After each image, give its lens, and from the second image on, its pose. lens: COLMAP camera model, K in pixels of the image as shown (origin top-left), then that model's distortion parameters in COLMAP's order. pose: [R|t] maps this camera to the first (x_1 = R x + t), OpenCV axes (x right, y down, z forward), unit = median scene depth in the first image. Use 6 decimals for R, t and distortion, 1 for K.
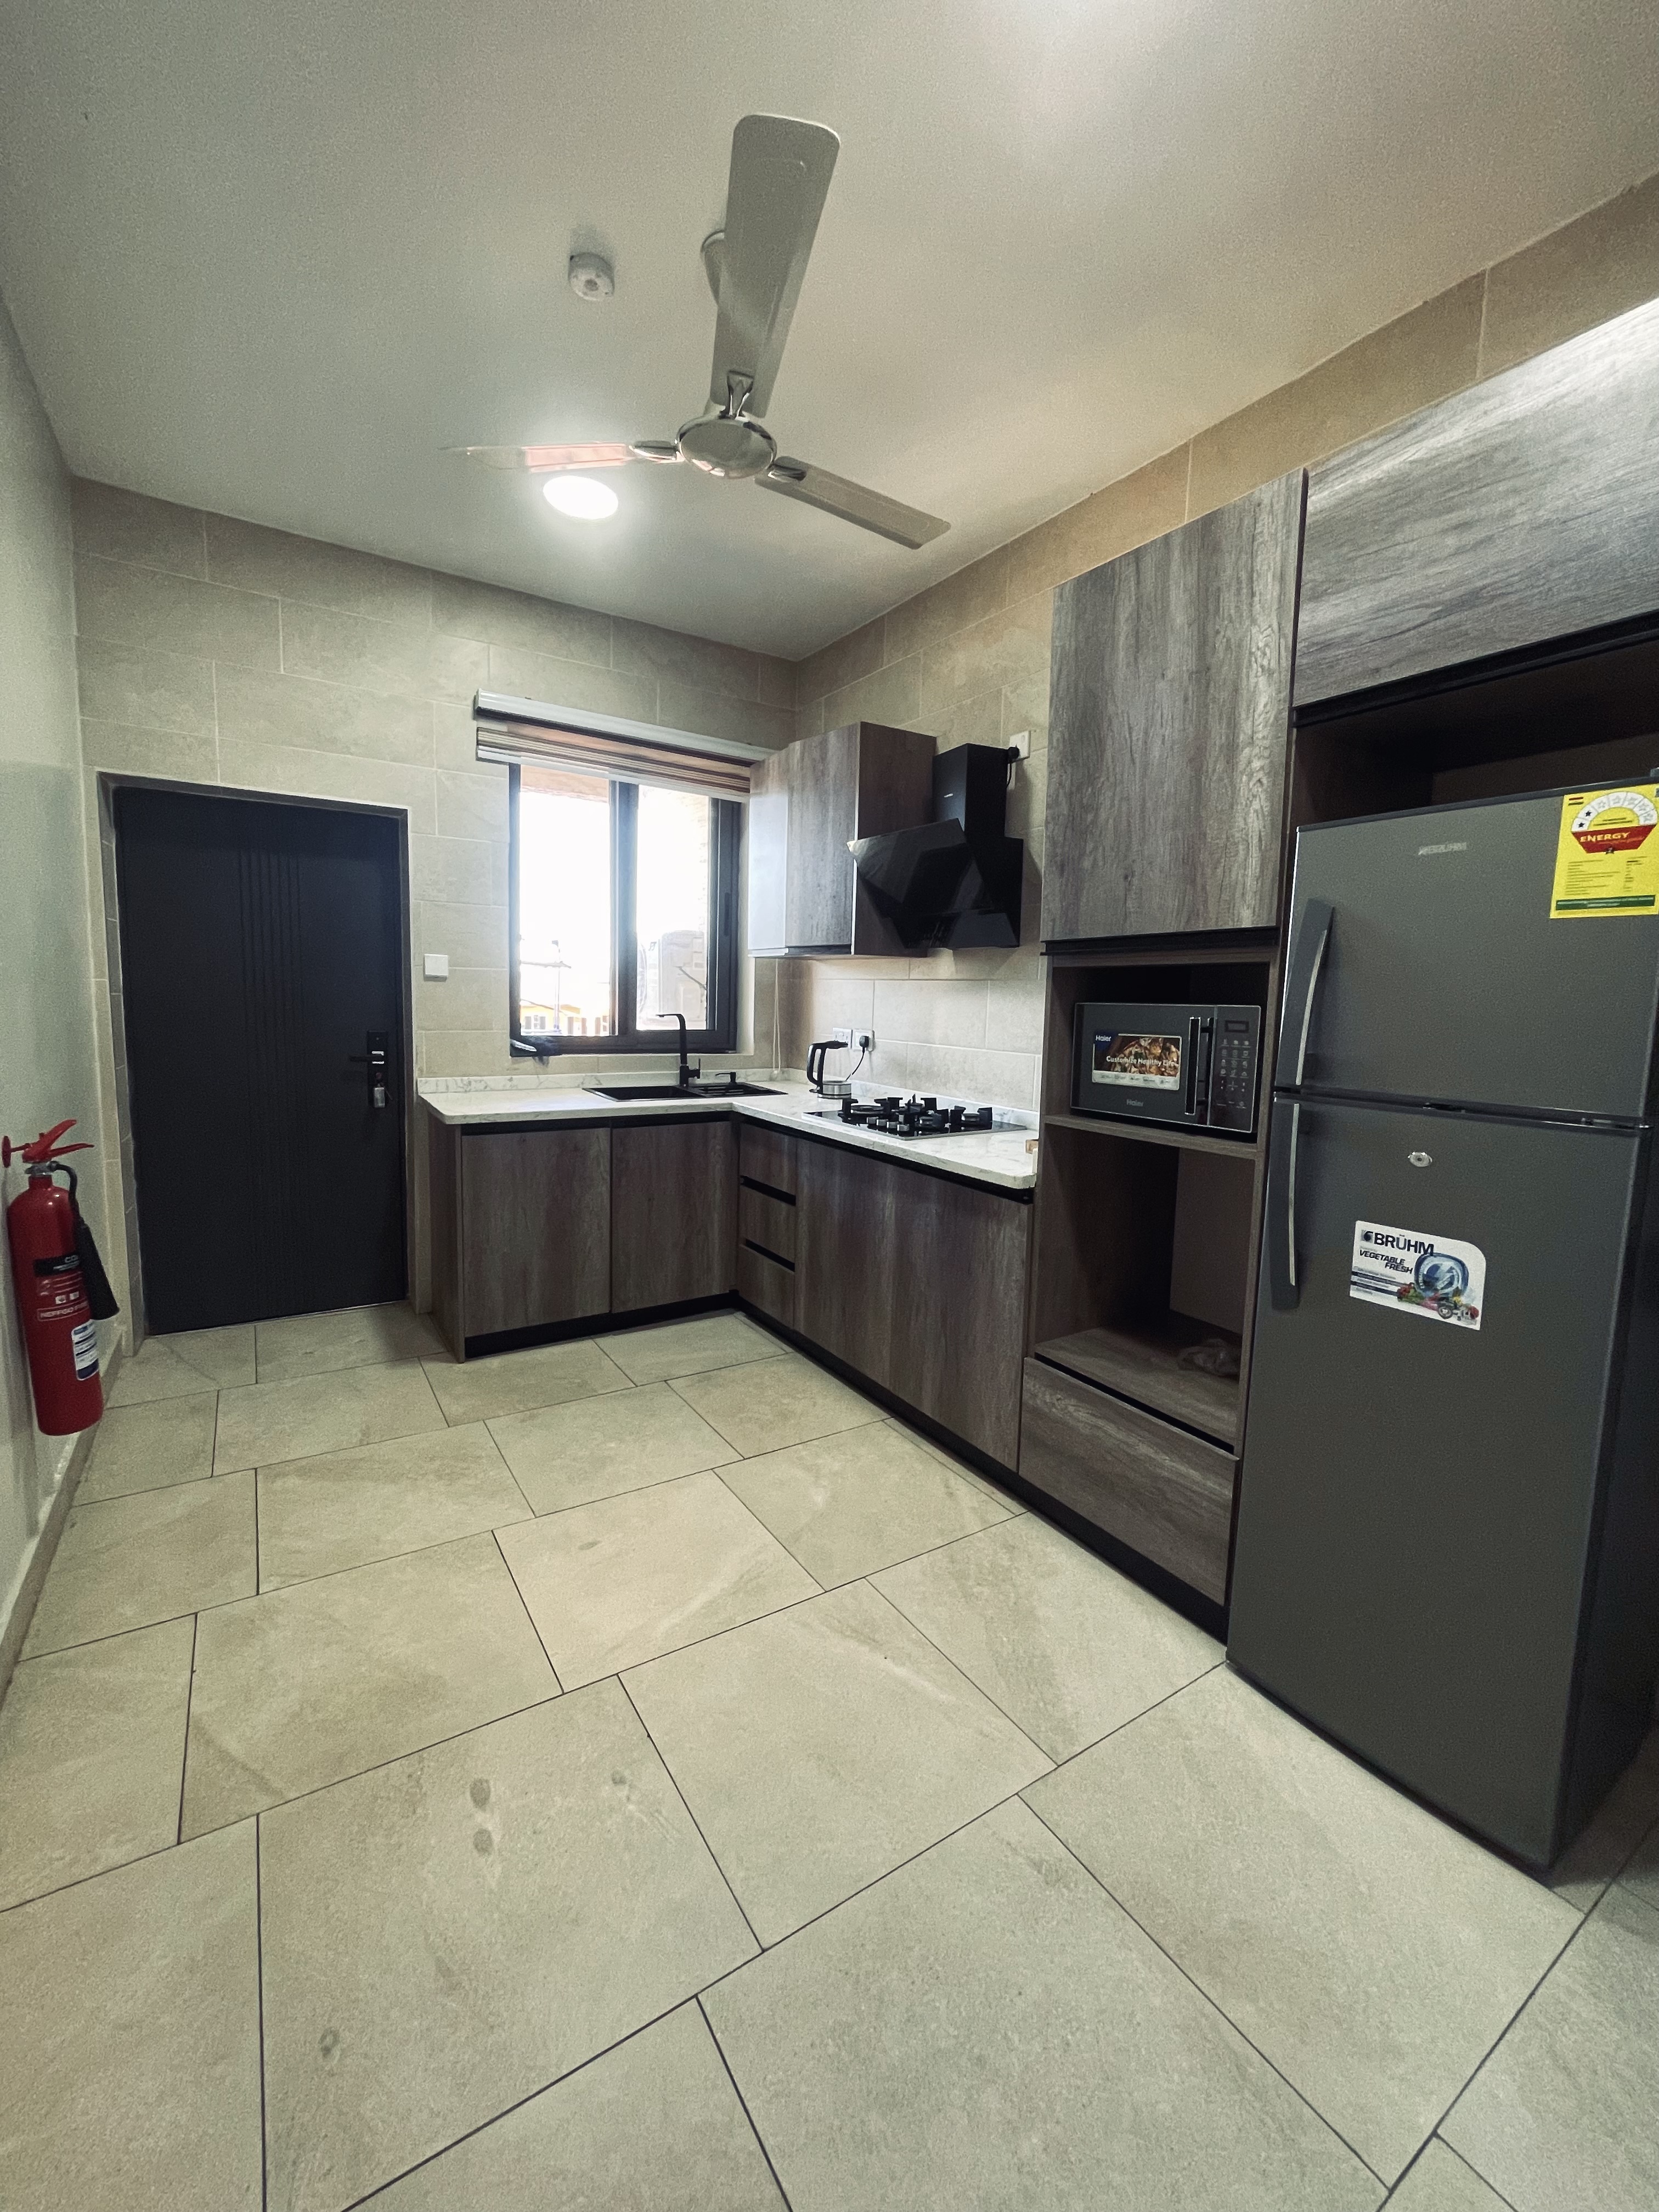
lens RADIAL K [[893.8, 0, 821.5], [0, 893.8, 1097.1], [0, 0, 1]] dist [0.001384, -0.000030]
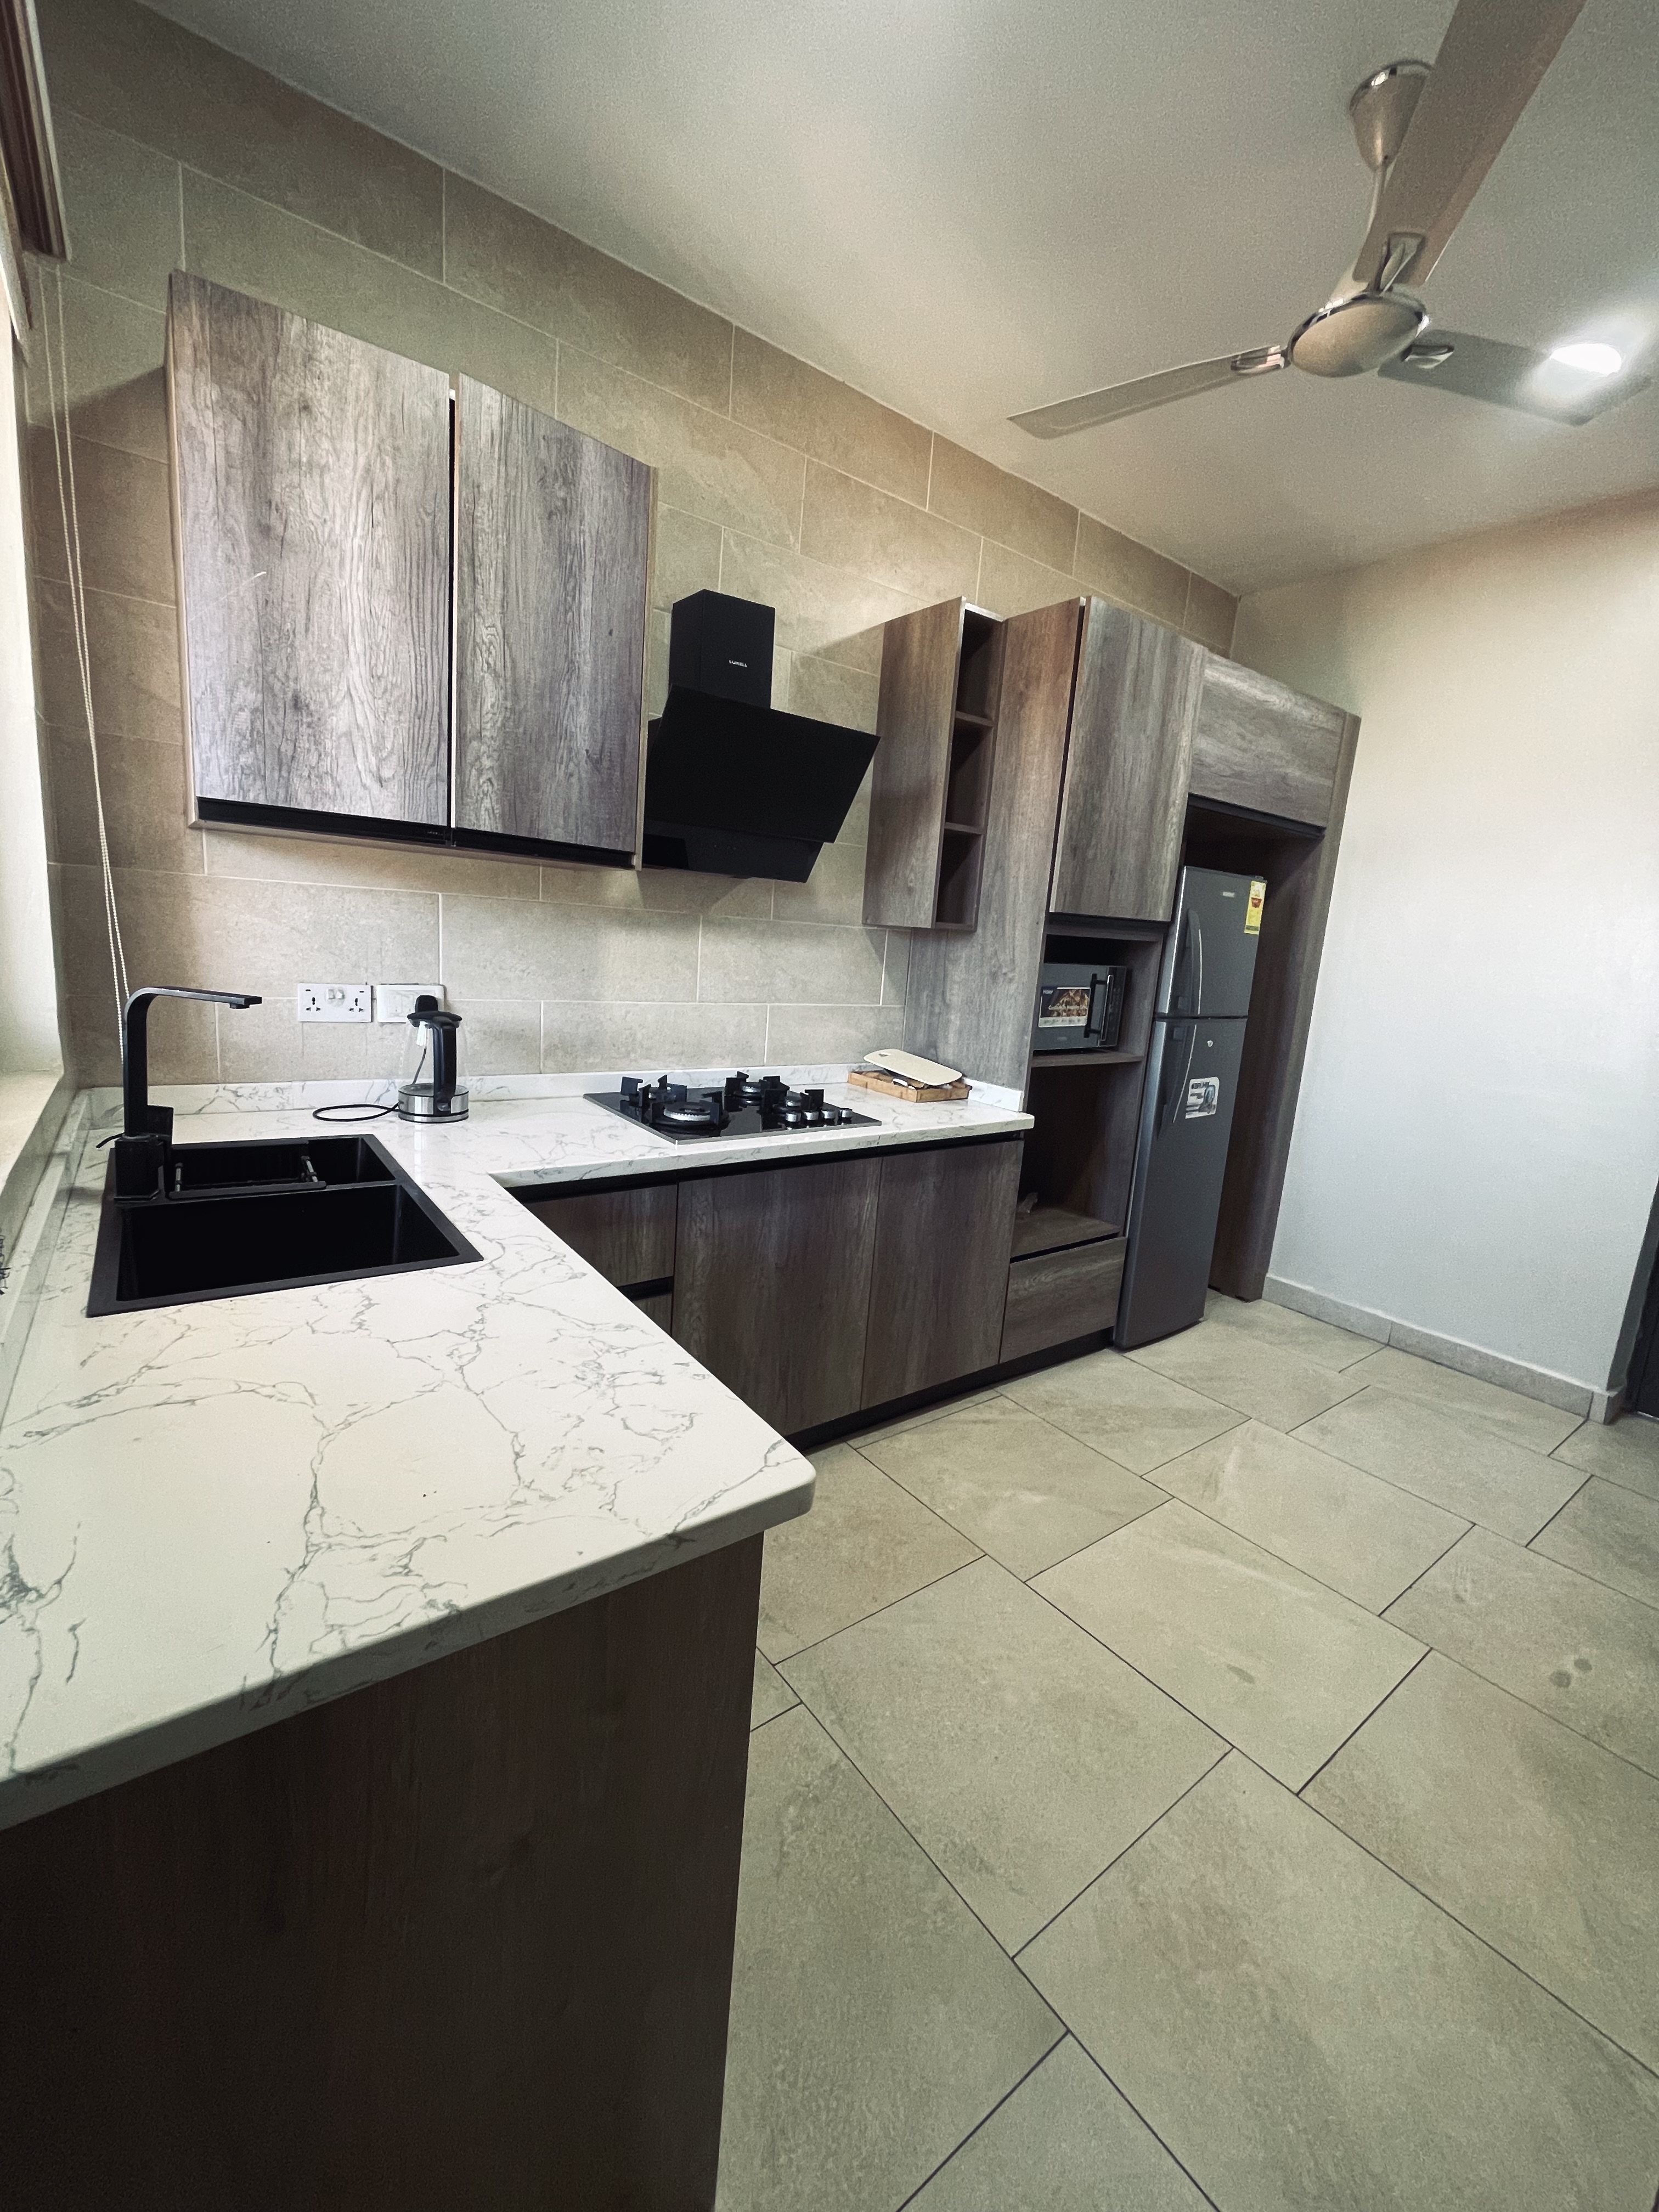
lens RADIAL K [[893.8, 0, 818.2], [0, 893.8, 1094.2], [0, 0, 1]] dist [0.001384, -0.000030]
pose [[-0.069504, -0.212769, 0.974627, -0.973703], [0.041288, 0.975539, 0.215913, -0.222637], [-0.996727, 0.055247, -0.059019, 1.490957]]
